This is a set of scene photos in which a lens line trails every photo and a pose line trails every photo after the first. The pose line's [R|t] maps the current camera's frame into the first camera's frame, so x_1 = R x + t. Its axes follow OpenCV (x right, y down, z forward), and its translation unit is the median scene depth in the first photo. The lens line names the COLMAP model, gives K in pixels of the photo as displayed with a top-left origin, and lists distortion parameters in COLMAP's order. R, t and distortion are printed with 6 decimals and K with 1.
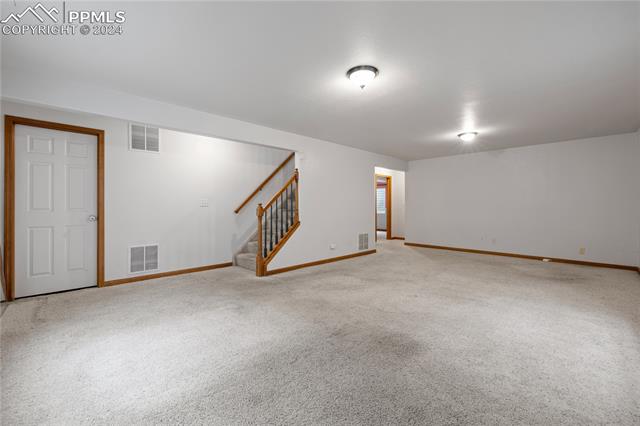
lens RADIAL K [[272.5, 0, 318.4], [0, 272.5, 209.1], [0, 0, 1]] dist [0.002190, -0.000378]
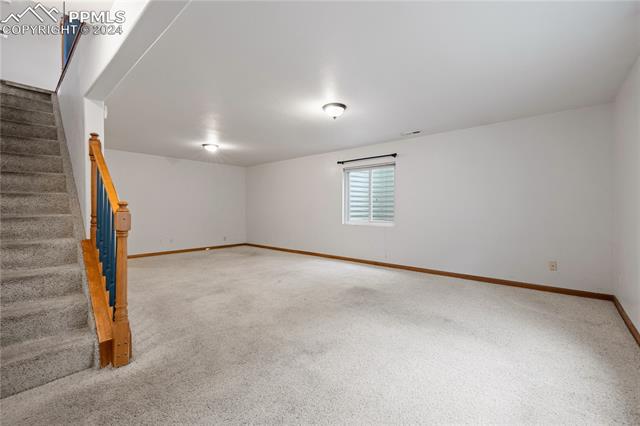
lens RADIAL K [[272.5, 0, 318.4], [0, 272.5, 209.7], [0, 0, 1]] dist [0.002190, -0.000378]
pose [[-0.083134, -0.001743, 0.996537, -0.826096], [0.010805, 0.999938, 0.002651, -0.006362], [-0.996480, 0.010988, -0.083110, 0.857302]]
